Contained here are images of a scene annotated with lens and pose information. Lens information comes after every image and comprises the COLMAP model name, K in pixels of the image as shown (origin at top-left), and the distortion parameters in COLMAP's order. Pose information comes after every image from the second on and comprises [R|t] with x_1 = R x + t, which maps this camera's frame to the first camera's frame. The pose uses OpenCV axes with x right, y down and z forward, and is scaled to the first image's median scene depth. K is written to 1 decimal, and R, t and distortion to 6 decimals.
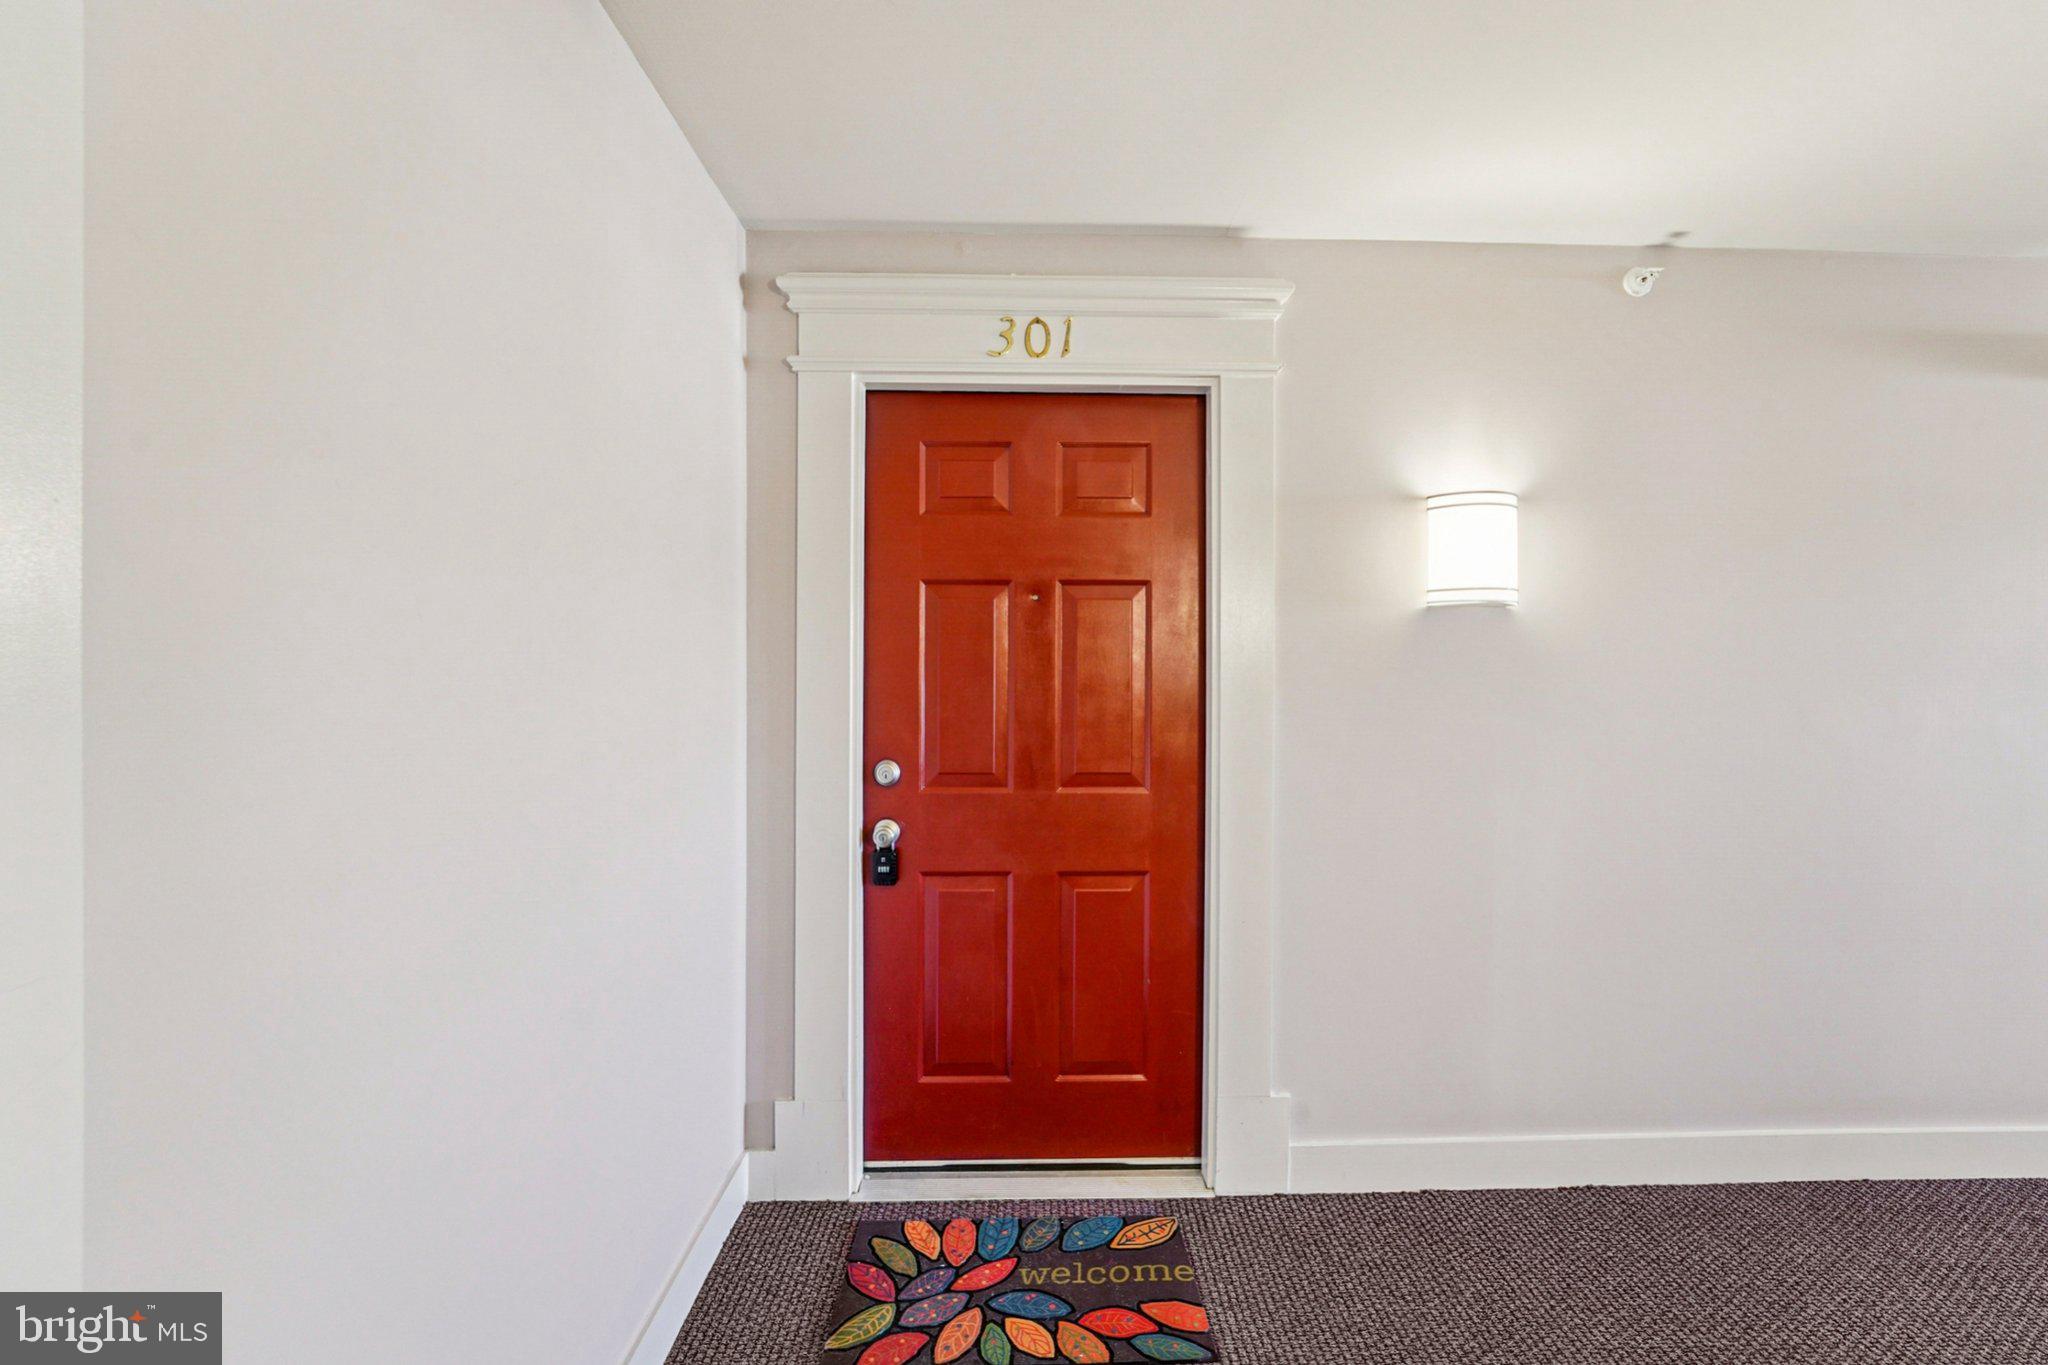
lens RADIAL K [[860.4, 0, 1024.0], [0, 860.4, 682.5], [0, 0, 1]] dist [0.003103, 0.000189]
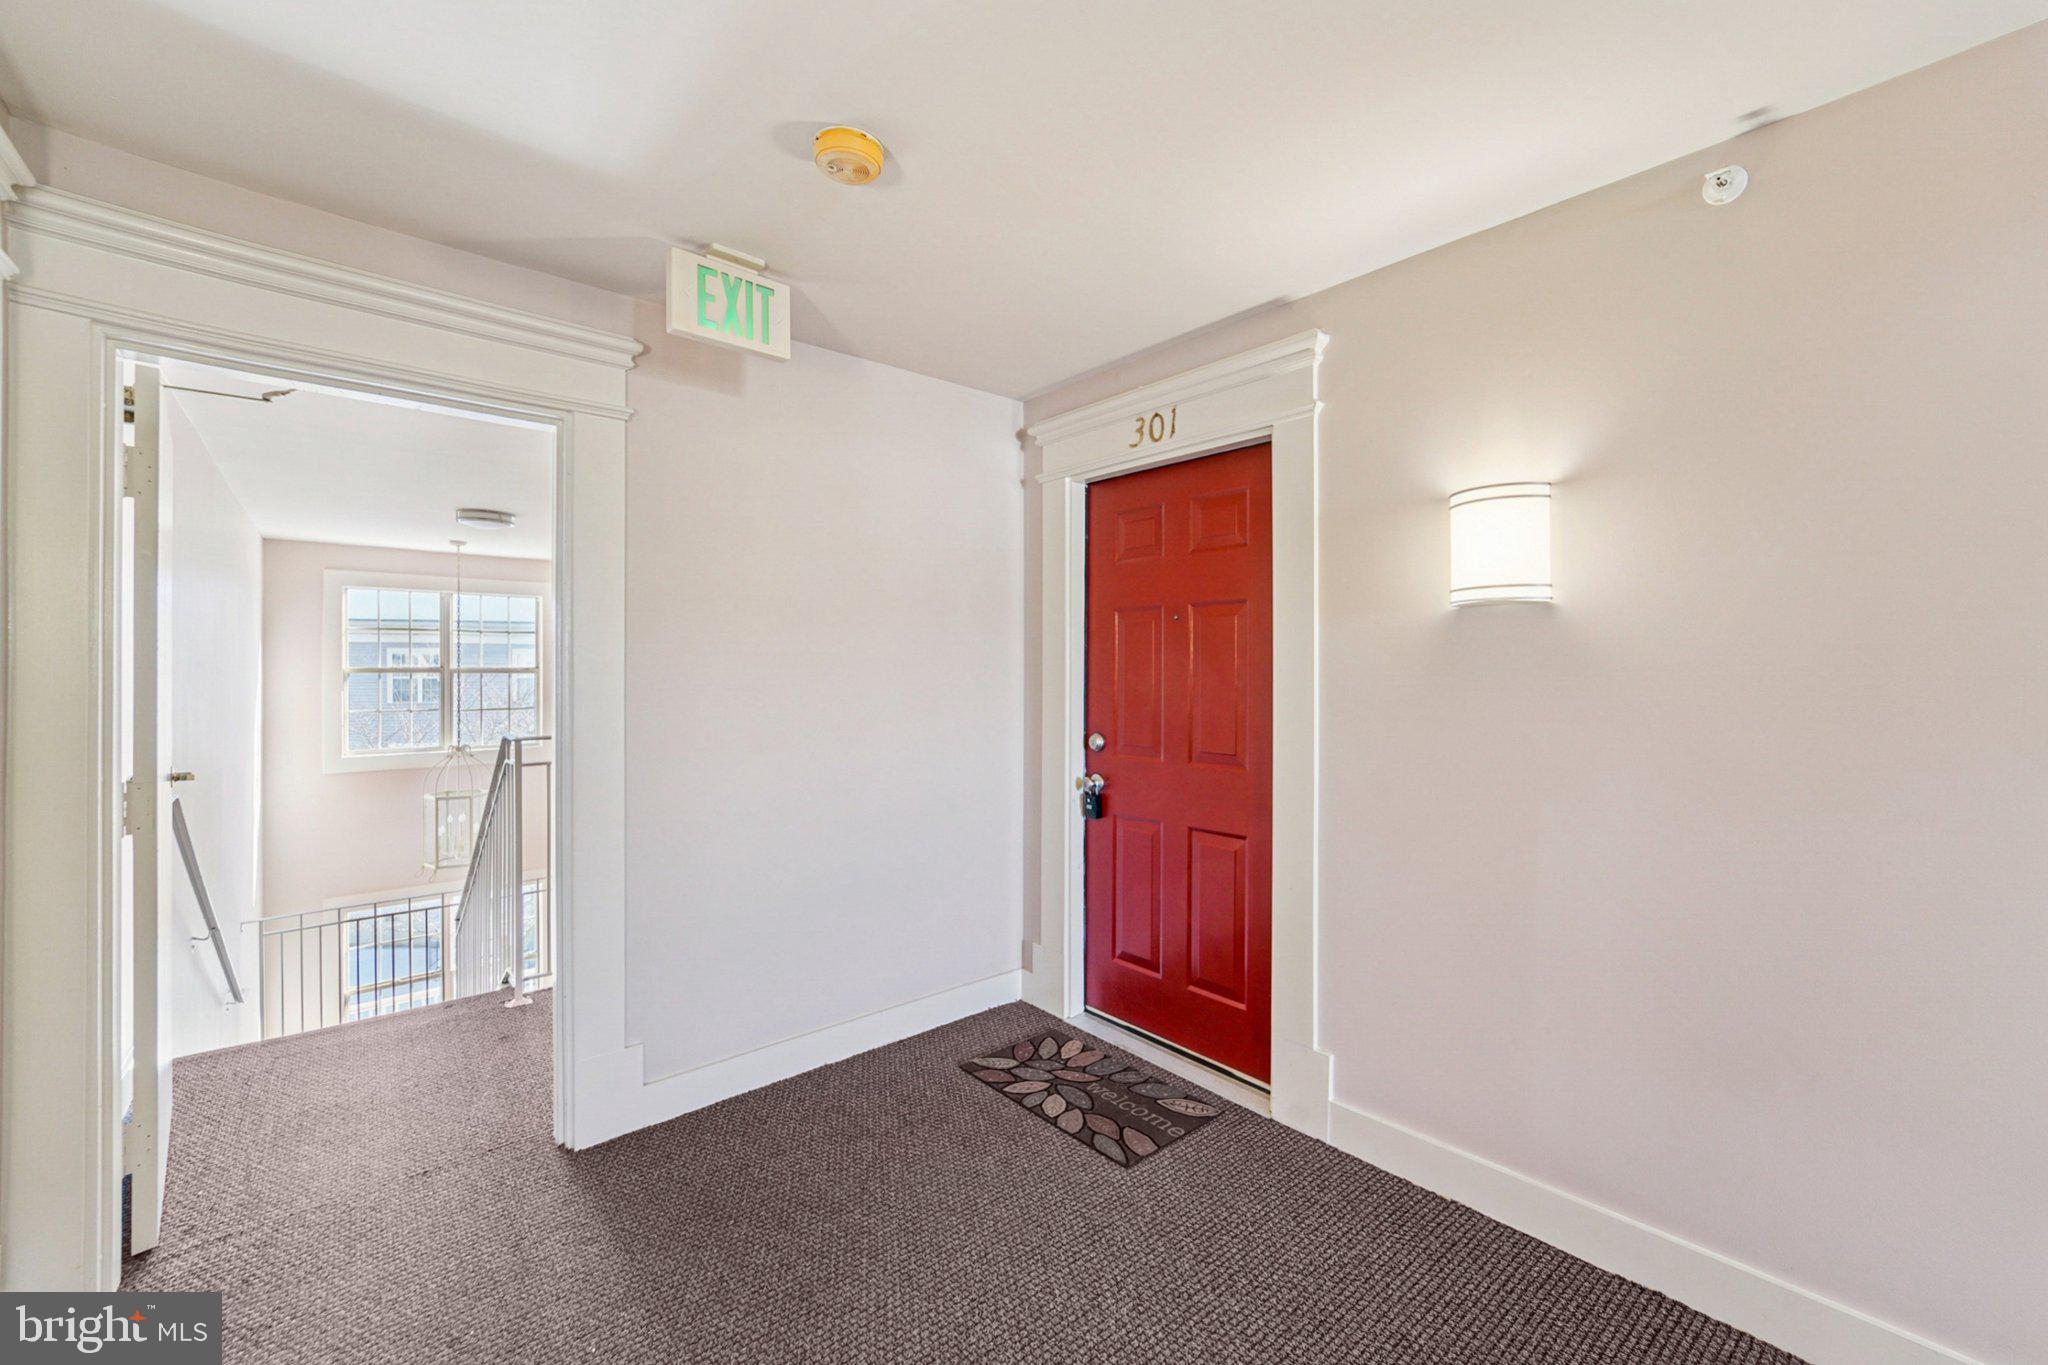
lens RADIAL K [[835.5, 0, 1024.0], [0, 835.5, 682.5], [0, 0, 1]] dist [-0.013029, 0.000618]
pose [[0.623927, 0.012936, -0.781375, 0.918192], [-0.016442, 0.999859, 0.003425, 0.000960], [0.781309, 0.010711, 0.624052, 0.019094]]
